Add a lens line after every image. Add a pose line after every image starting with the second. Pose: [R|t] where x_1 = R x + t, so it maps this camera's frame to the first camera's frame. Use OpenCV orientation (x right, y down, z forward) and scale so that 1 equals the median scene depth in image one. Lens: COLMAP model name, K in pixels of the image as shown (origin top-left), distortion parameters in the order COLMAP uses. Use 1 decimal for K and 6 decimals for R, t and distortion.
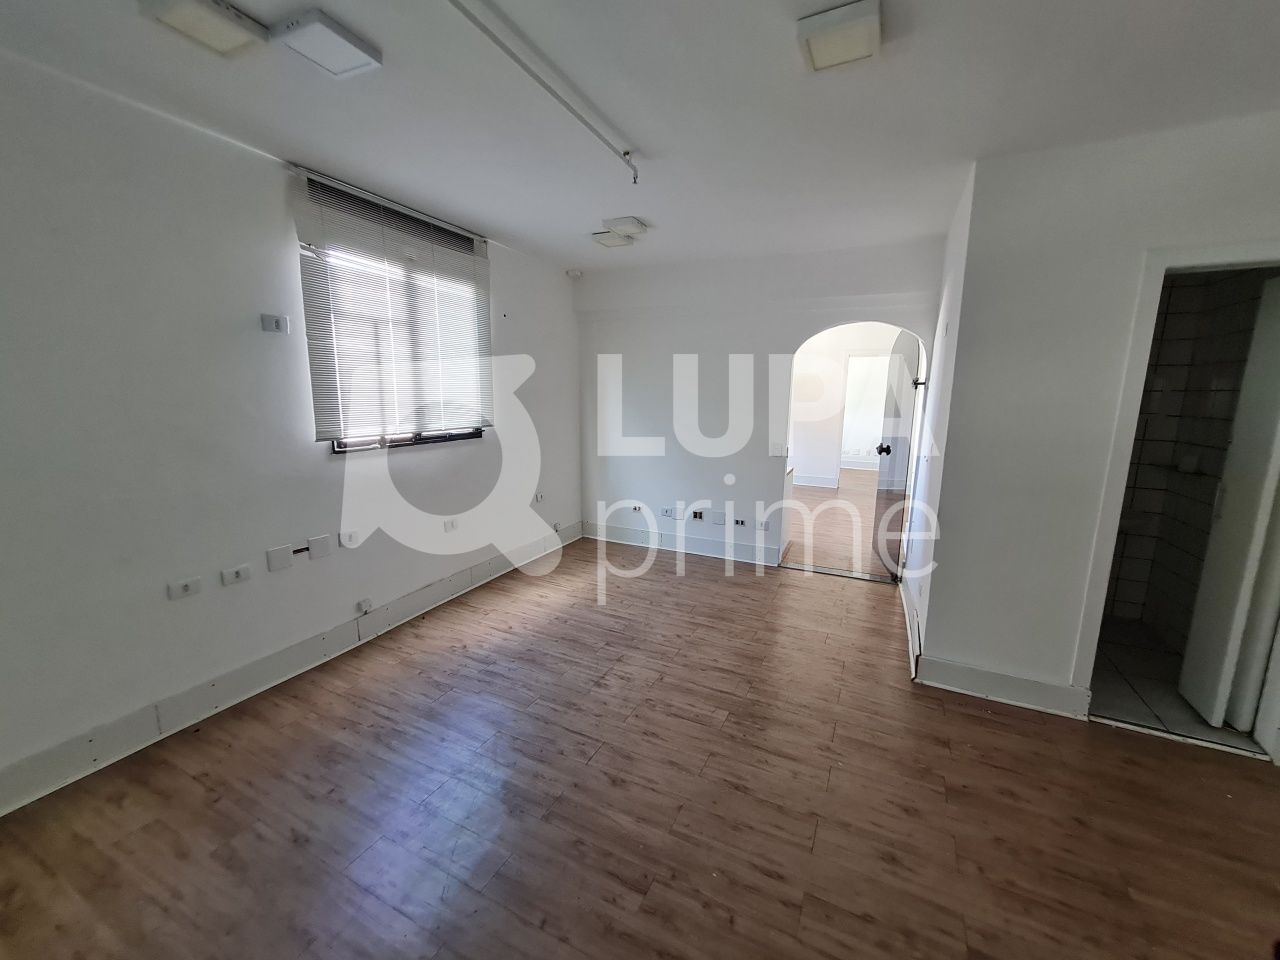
lens RADIAL K [[519.6, 0, 640.0], [0, 519.6, 480.0], [0, 0, 1]] dist [-0.001603, -0.000304]
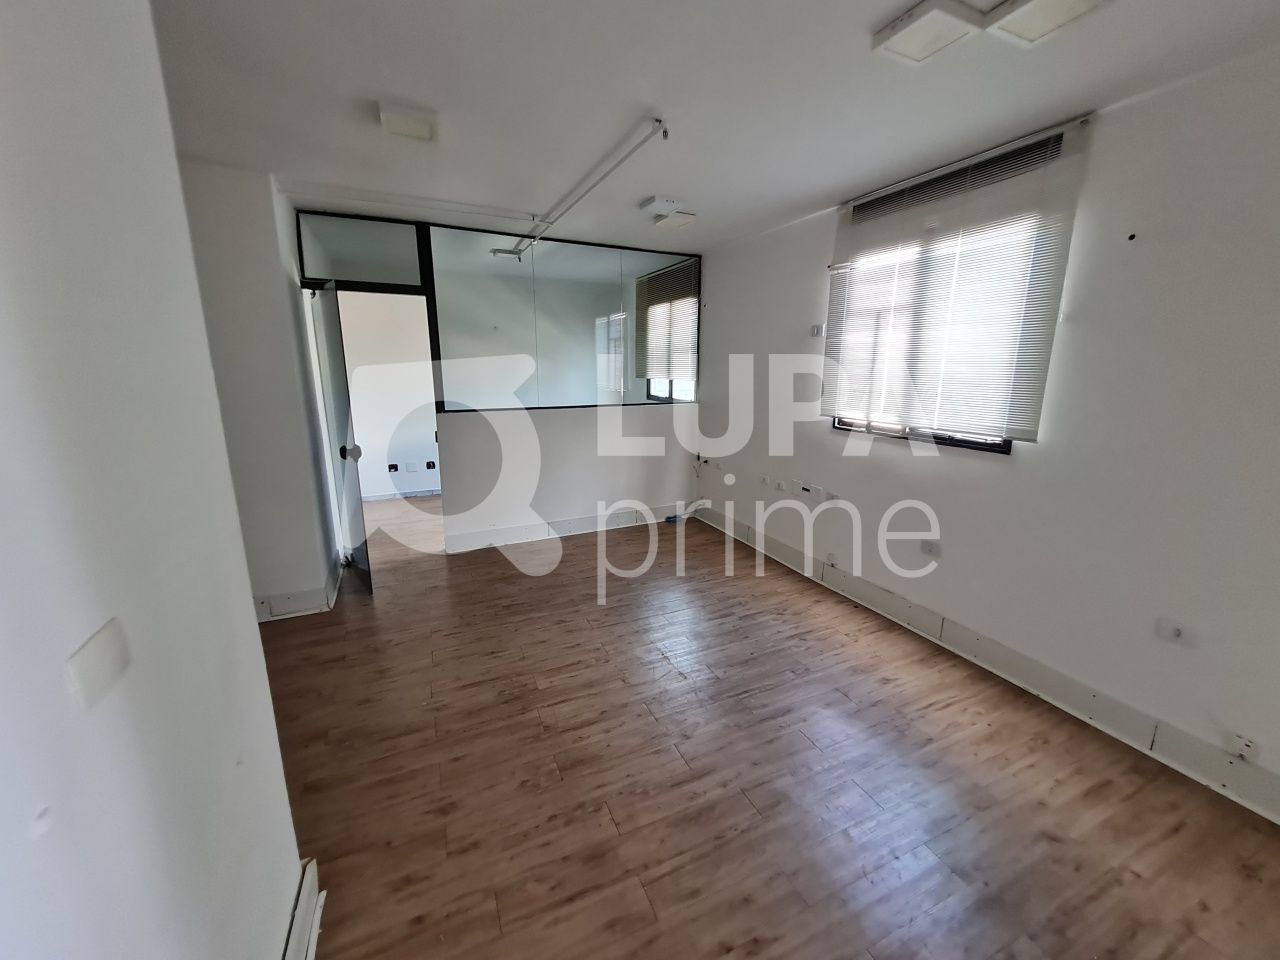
lens RADIAL K [[513.0, 0, 663.0], [0, 513.0, 478.8], [0, 0, 1]] dist [0.010247, -0.000108]
pose [[-0.627550, 0.152269, -0.763541, 0.621228], [-0.148640, 0.939220, 0.309471, -0.252277], [0.764256, 0.307701, -0.566774, 1.389413]]
